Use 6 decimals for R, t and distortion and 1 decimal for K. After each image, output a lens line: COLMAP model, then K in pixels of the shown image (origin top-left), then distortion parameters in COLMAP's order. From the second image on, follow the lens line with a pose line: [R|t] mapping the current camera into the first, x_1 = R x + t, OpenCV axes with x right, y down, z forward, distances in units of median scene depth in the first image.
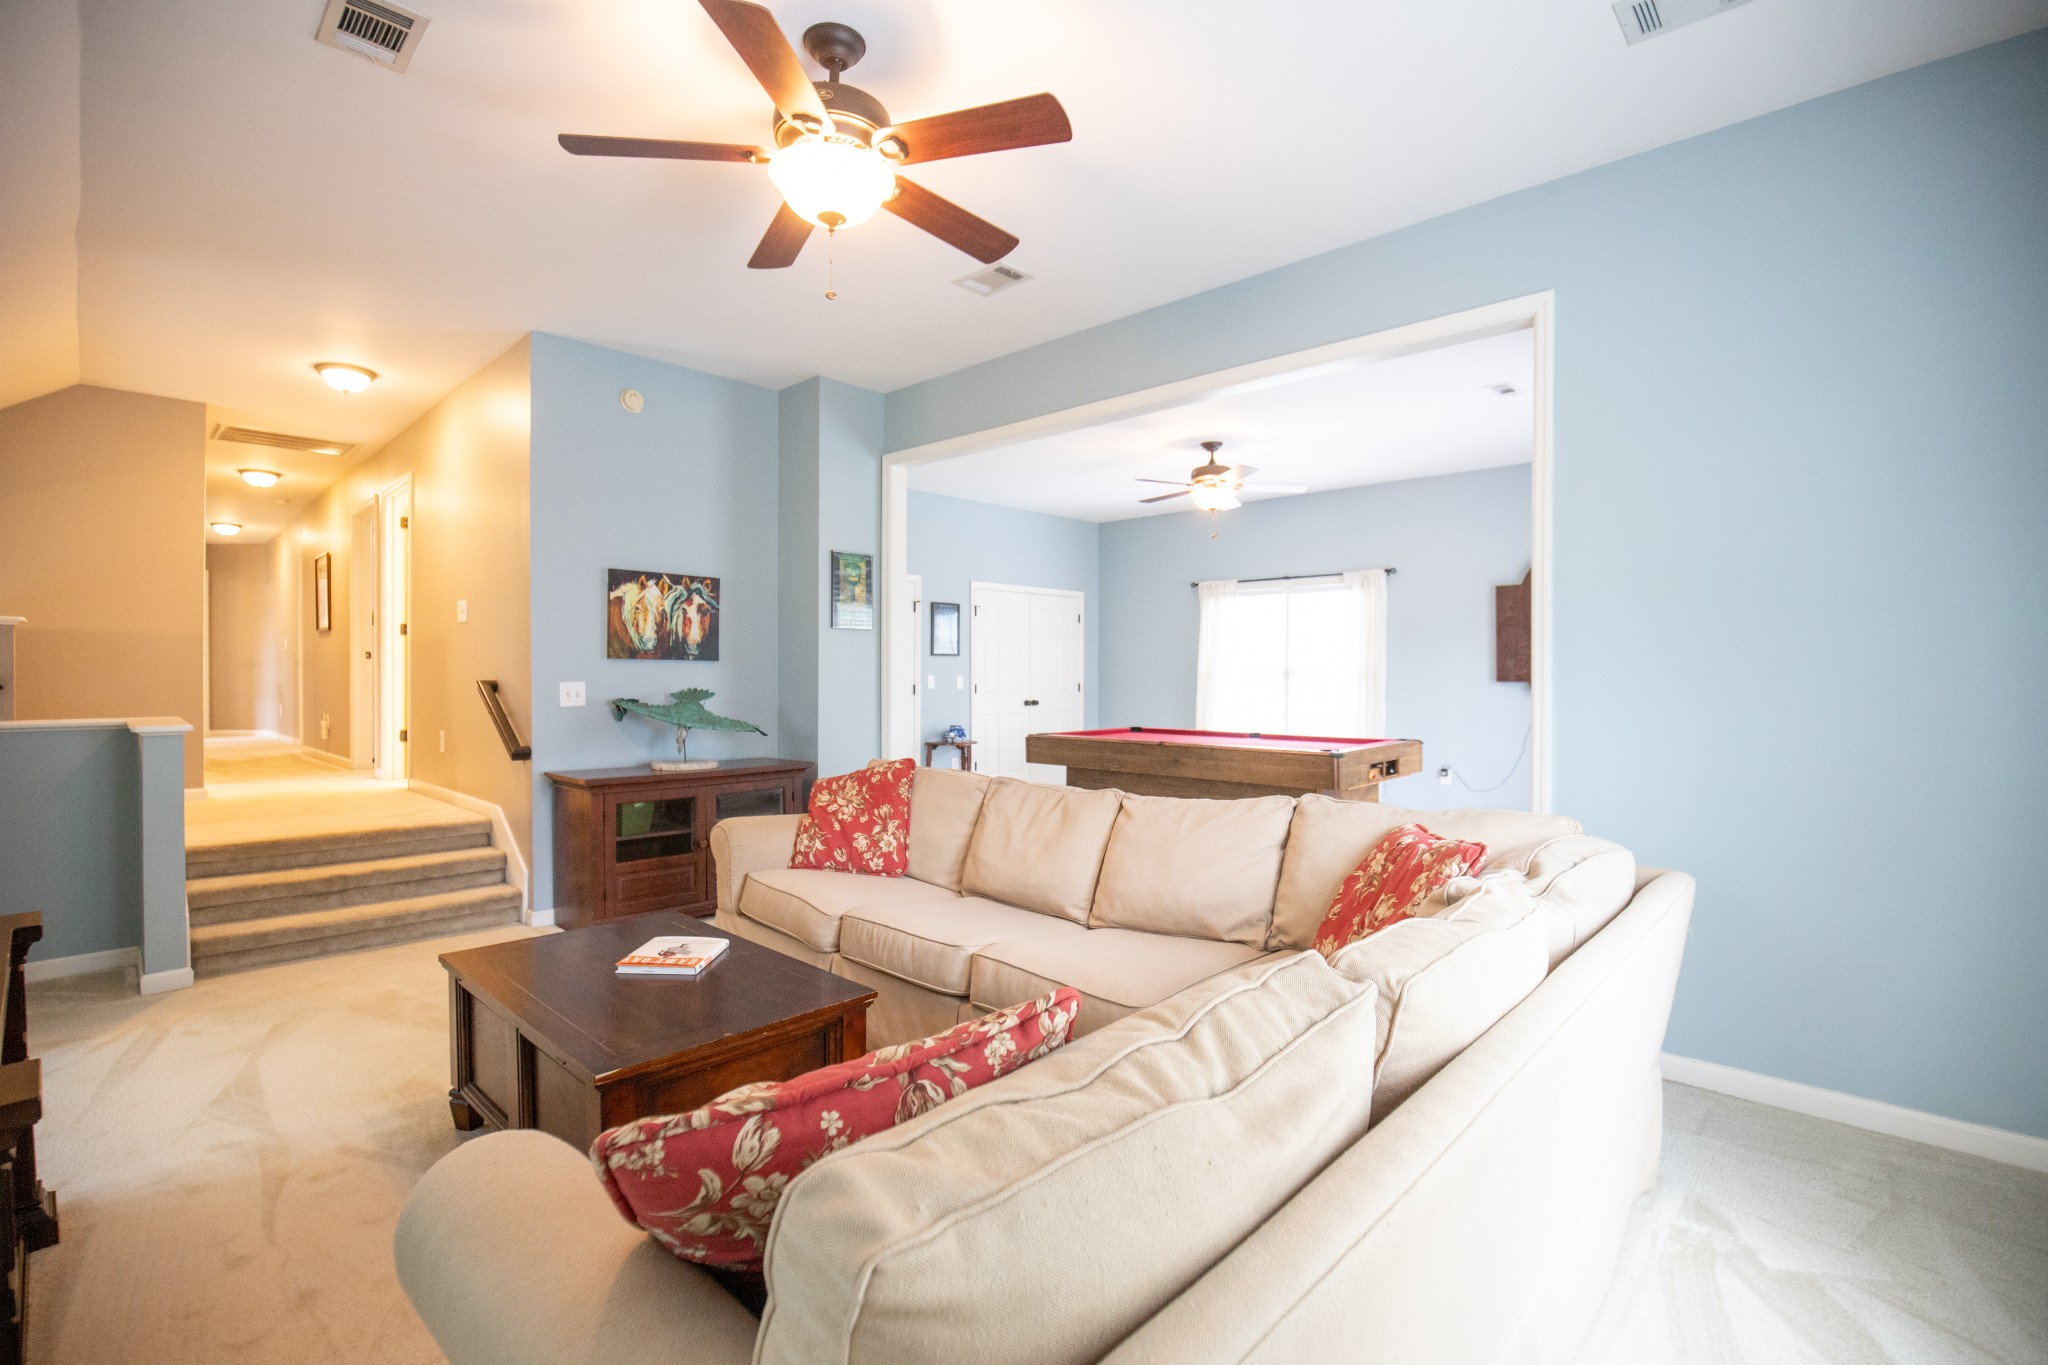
lens RADIAL K [[930.7, 0, 1031.6], [0, 930.7, 680.6], [0, 0, 1]] dist [-0.026418, 0.000644]
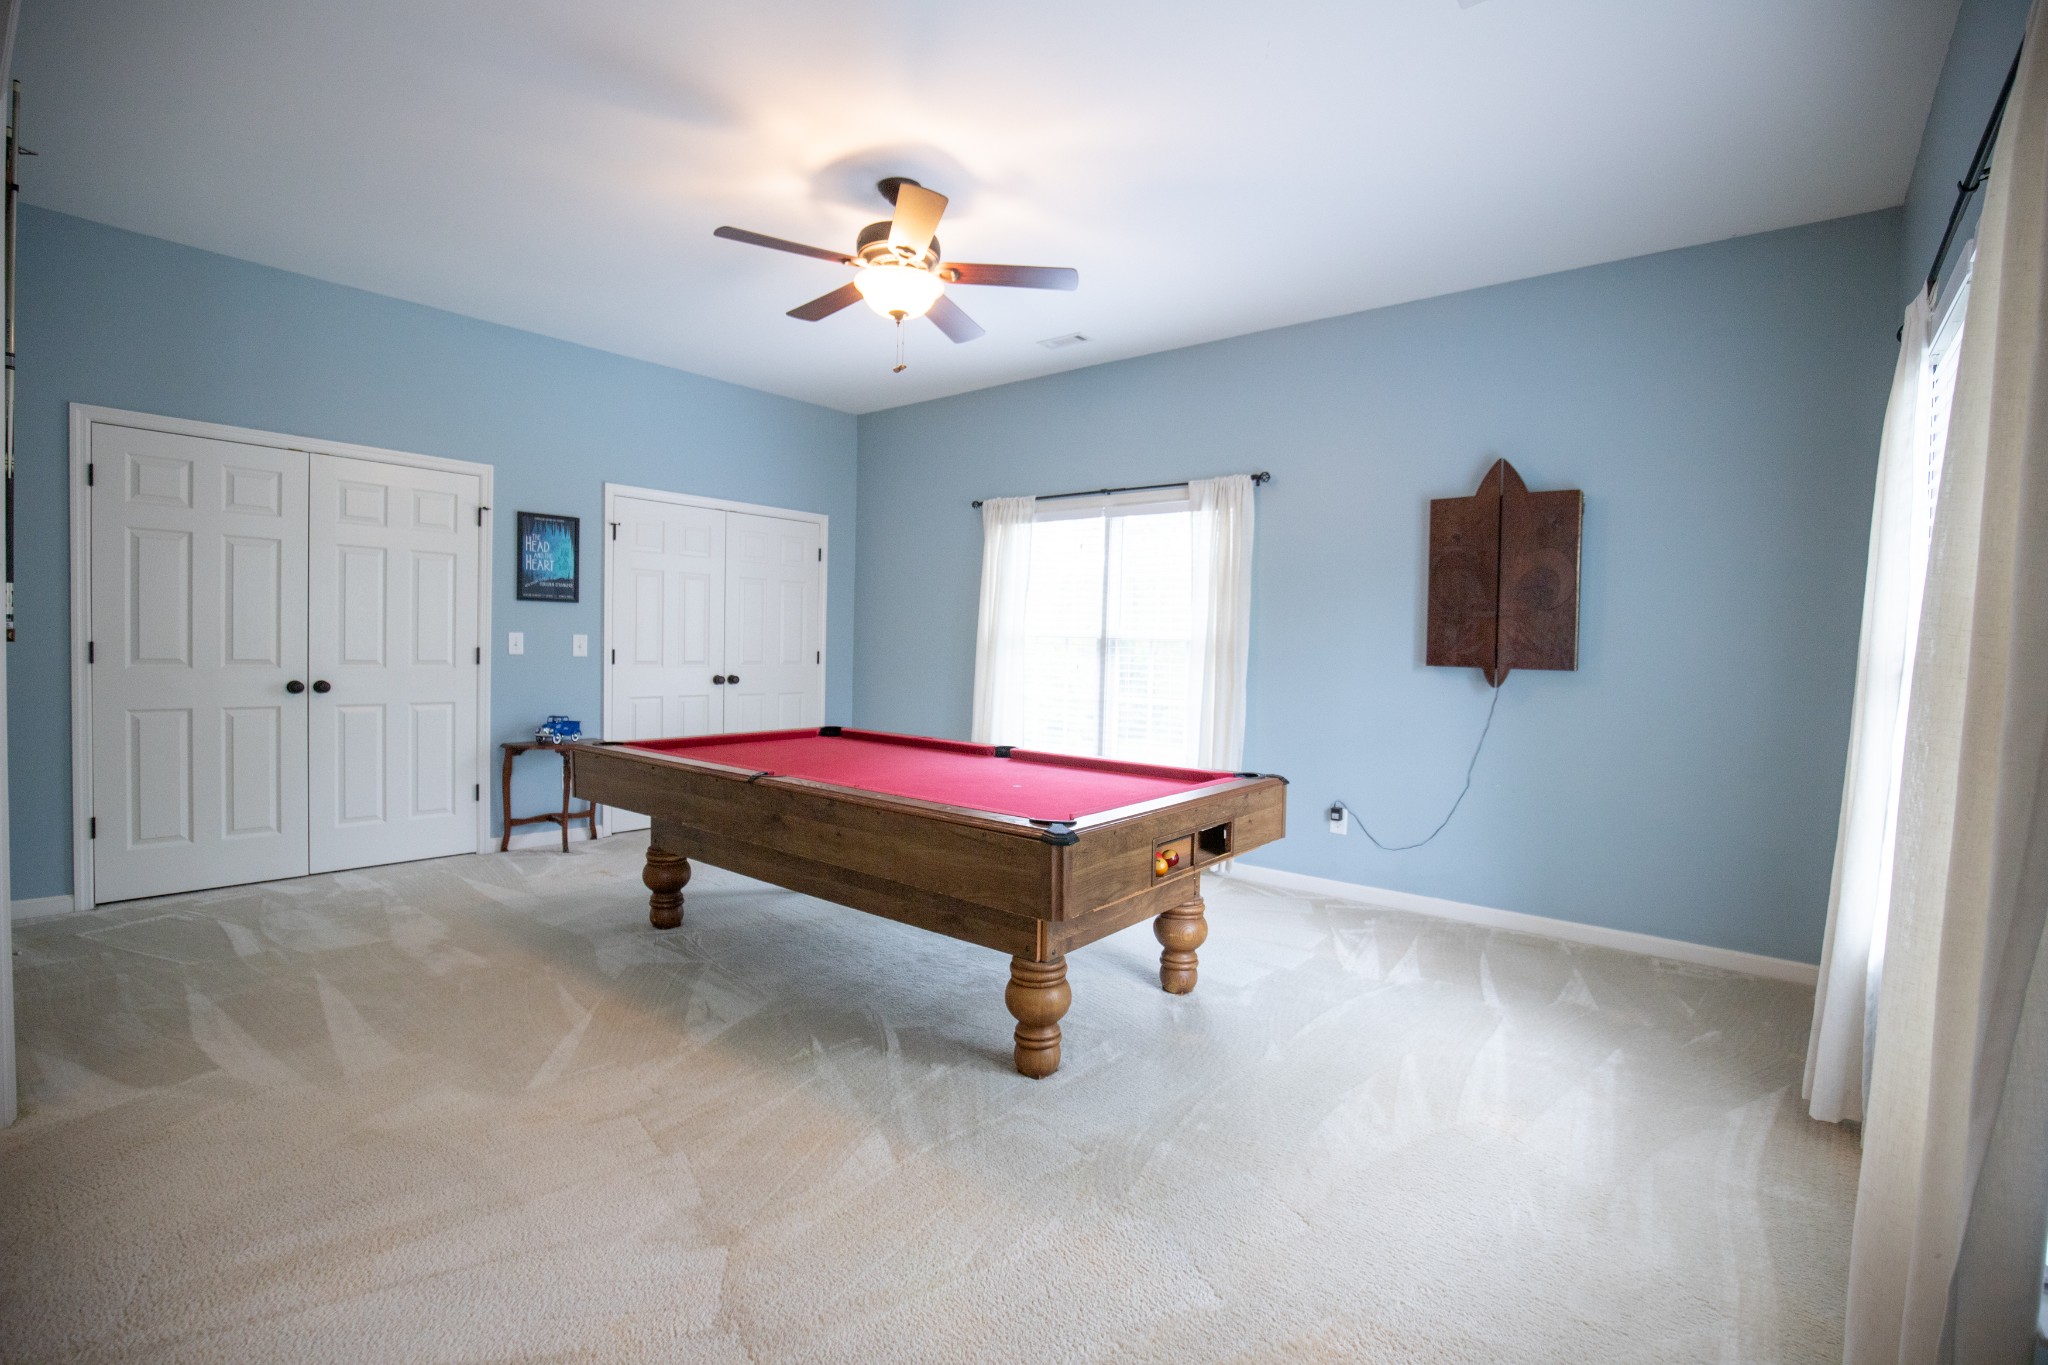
lens RADIAL K [[930.7, 0, 1021.7], [0, 930.7, 668.1], [0, 0, 1]] dist [-0.026418, 0.000644]
pose [[0.997769, 0.020976, 0.063387, 0.189628], [-0.022474, 0.999482, 0.023019, -0.004275], [-0.062872, -0.024392, 0.997723, 0.389054]]
